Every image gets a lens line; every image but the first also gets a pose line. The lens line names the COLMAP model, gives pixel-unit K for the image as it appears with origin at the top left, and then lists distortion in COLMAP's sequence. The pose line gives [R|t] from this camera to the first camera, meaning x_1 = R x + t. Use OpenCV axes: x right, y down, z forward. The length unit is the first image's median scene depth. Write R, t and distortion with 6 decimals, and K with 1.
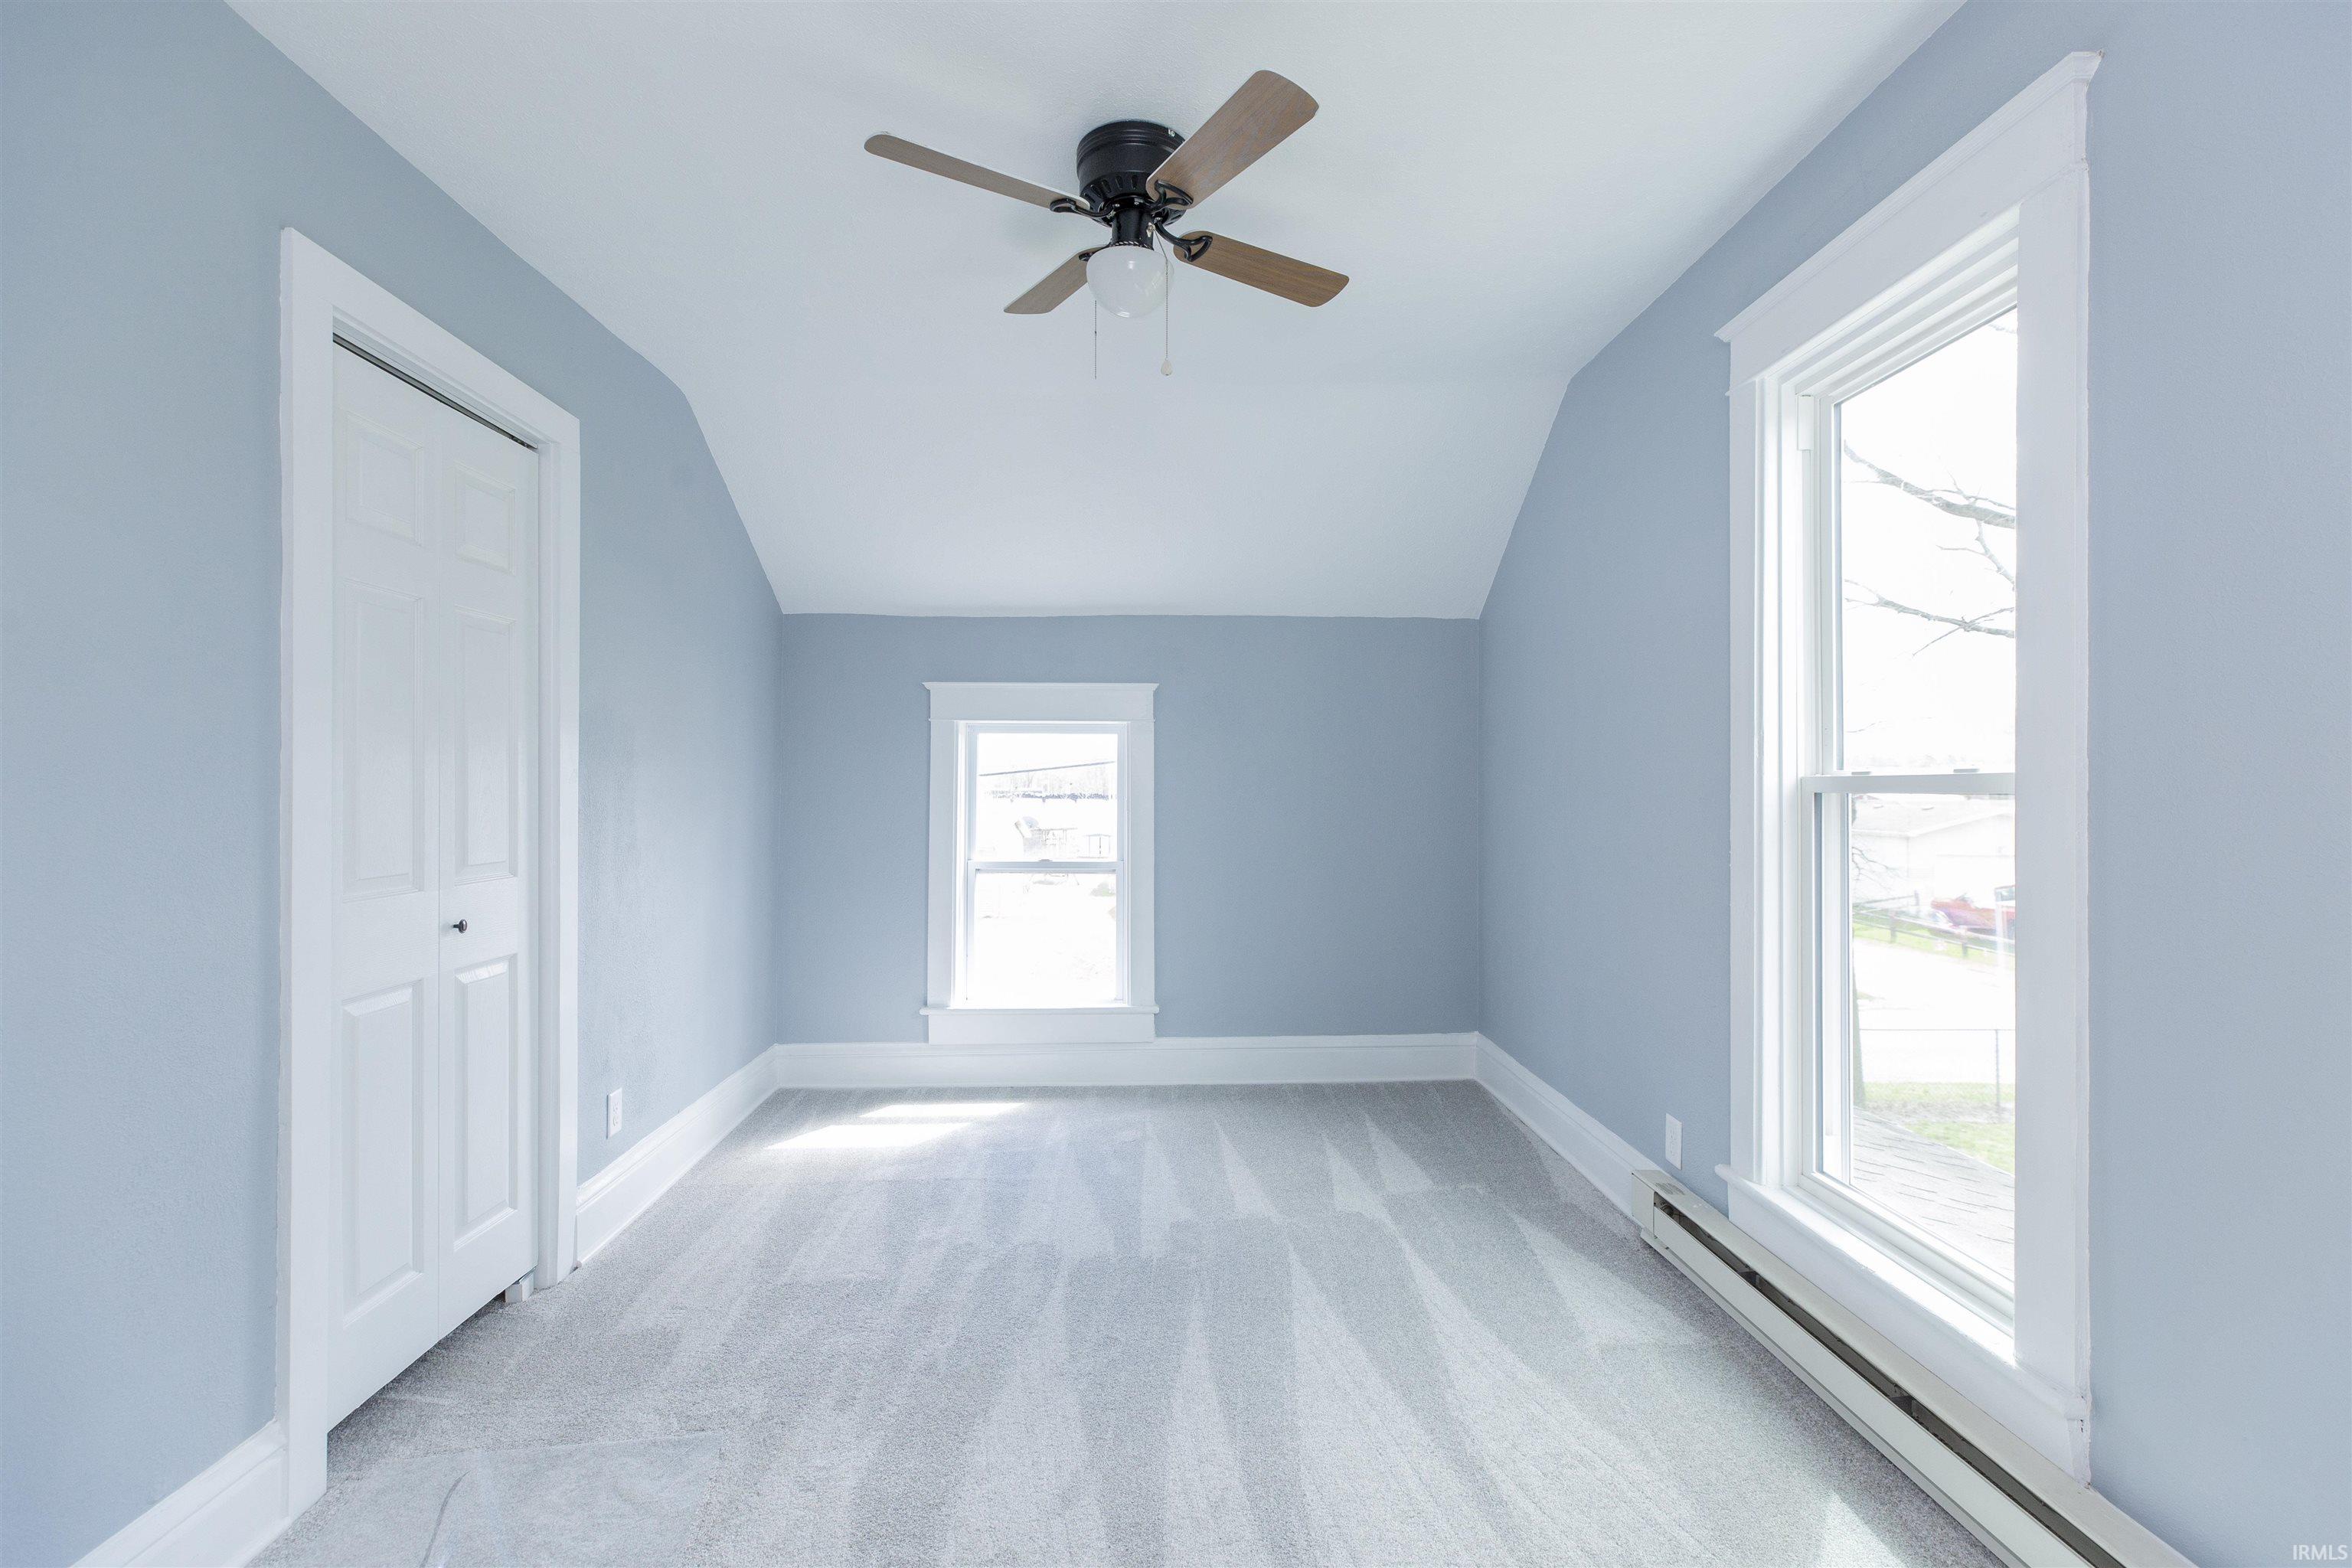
lens RADIAL K [[1059.8, 0, 1179.2], [0, 1059.8, 772.2], [0, 0, 1]] dist [0.001848, -0.000137]
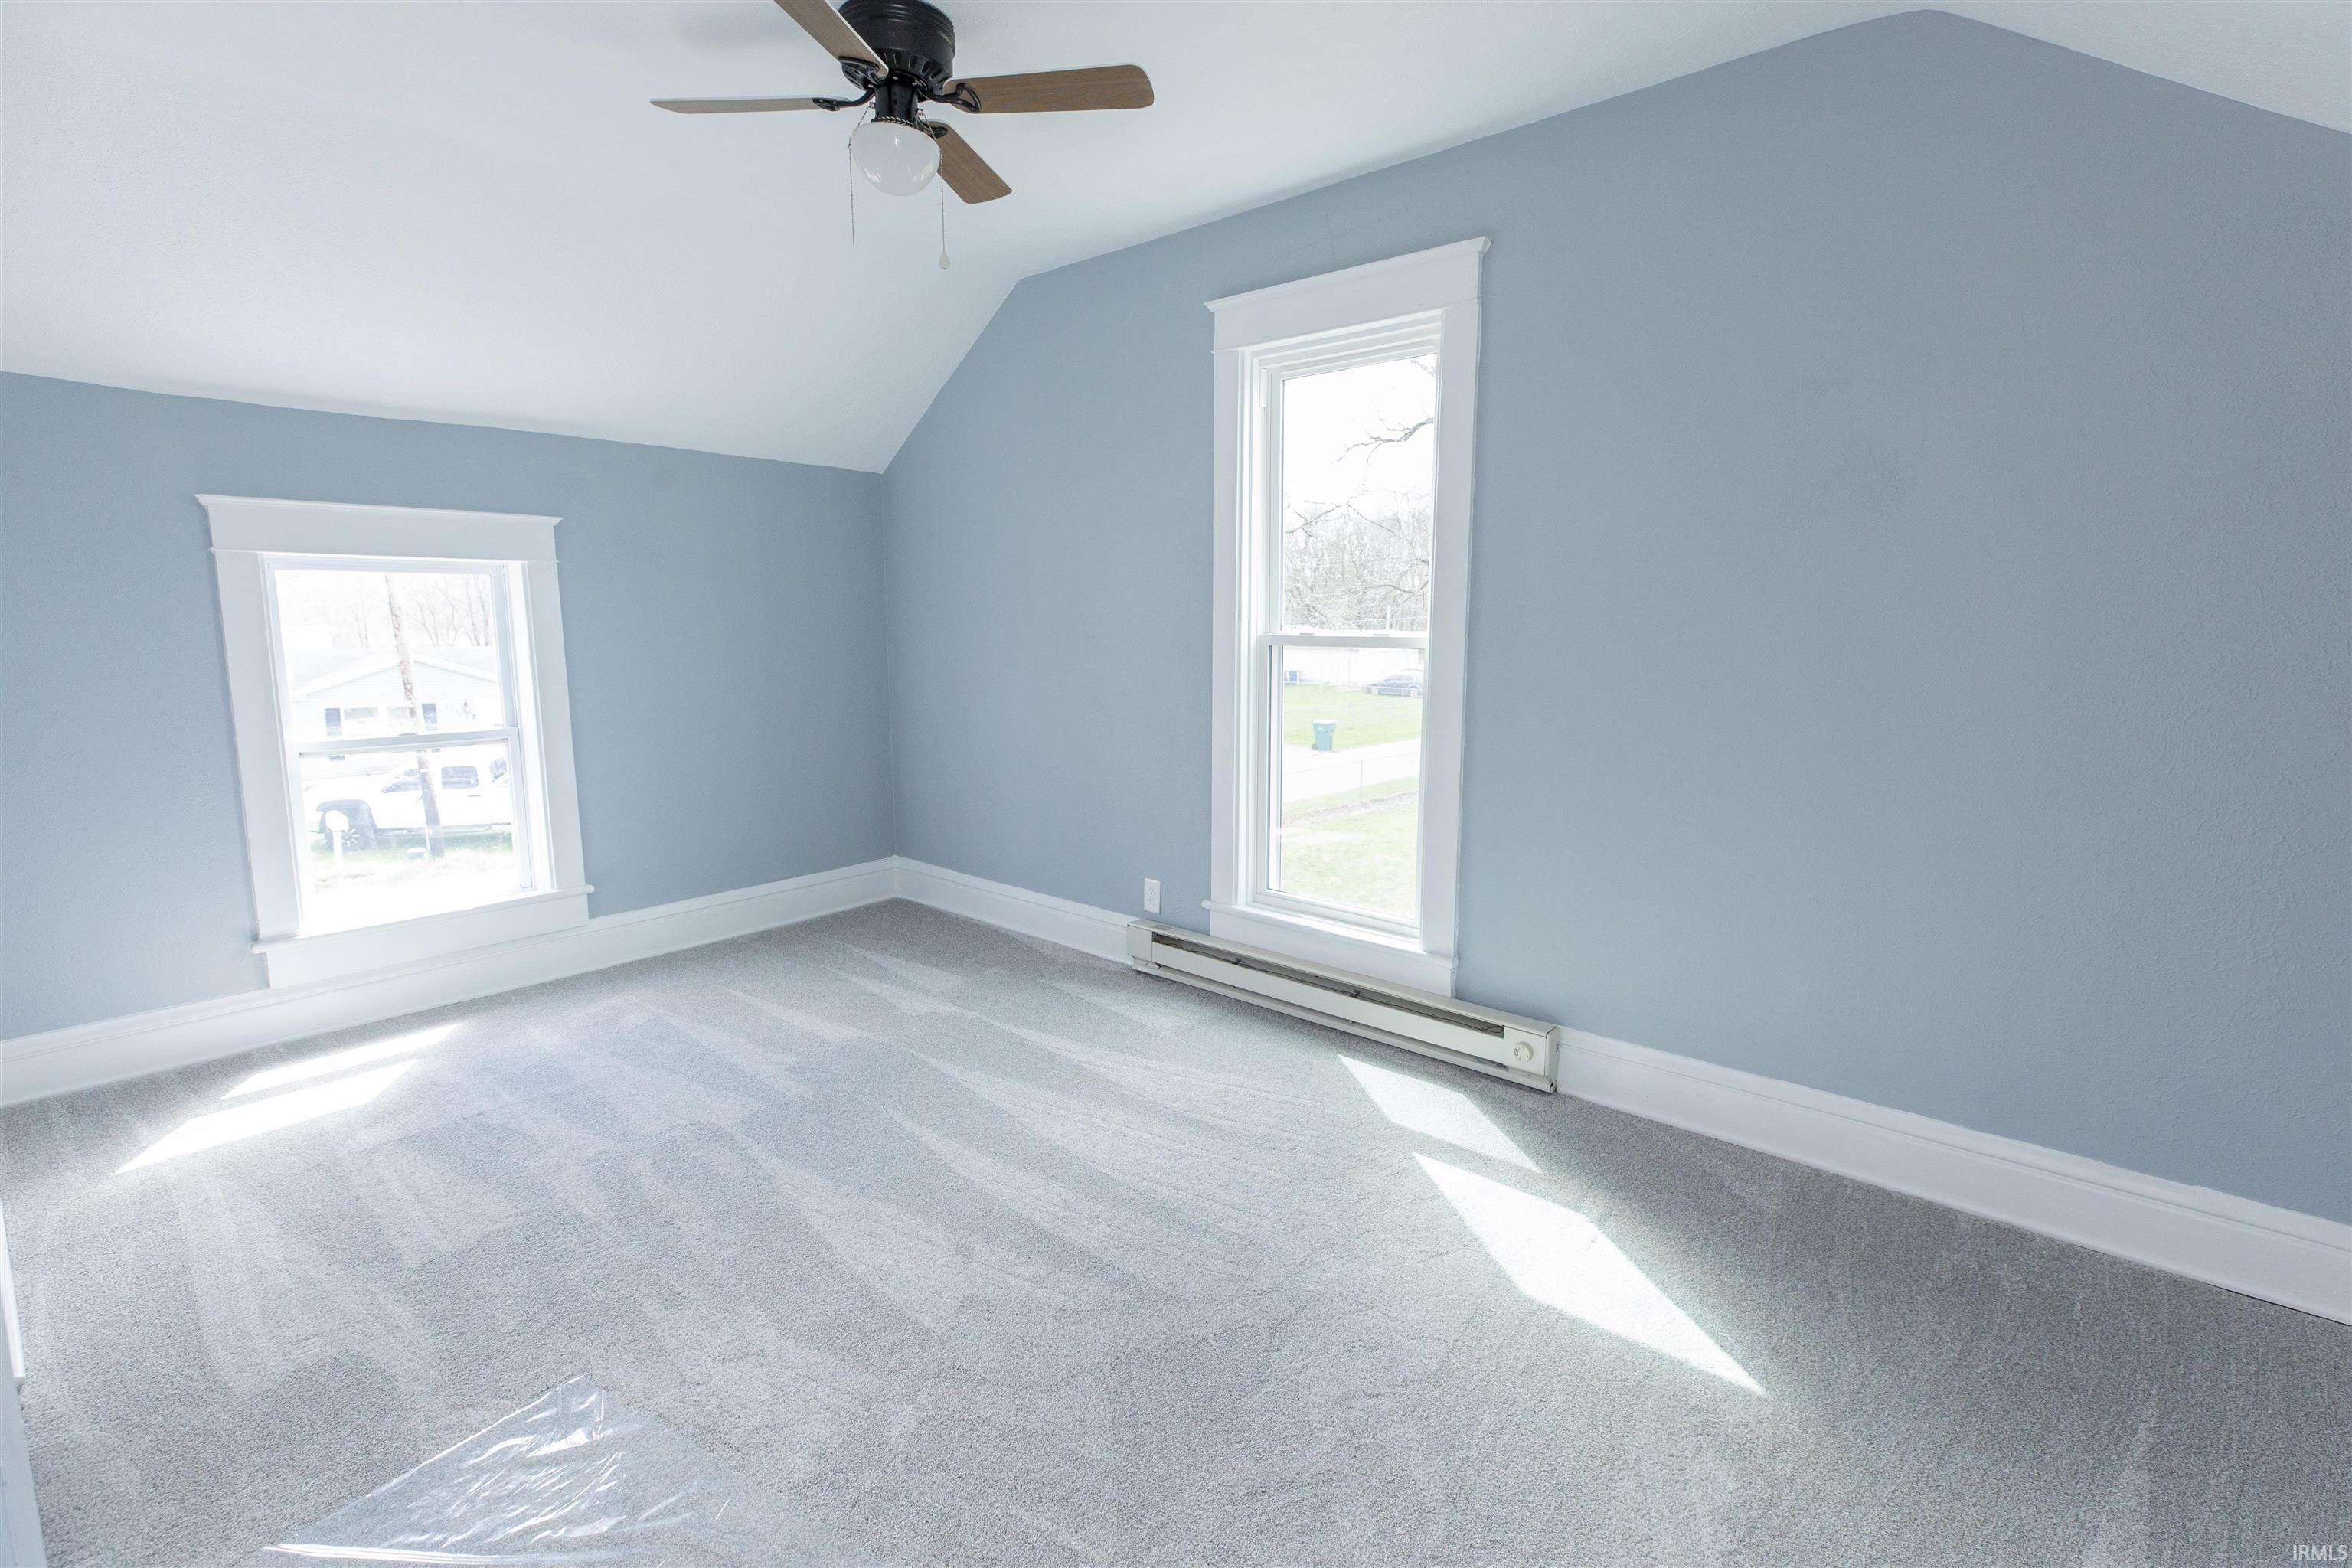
lens RADIAL K [[1059.8, 0, 1220.9], [0, 1059.8, 761.5], [0, 0, 1]] dist [0.001848, -0.000137]
pose [[0.671391, -0.100068, 0.734317, -0.407695], [-0.011128, 0.989369, 0.145000, -0.025692], [-0.741020, -0.105523, 0.663140, 0.023190]]
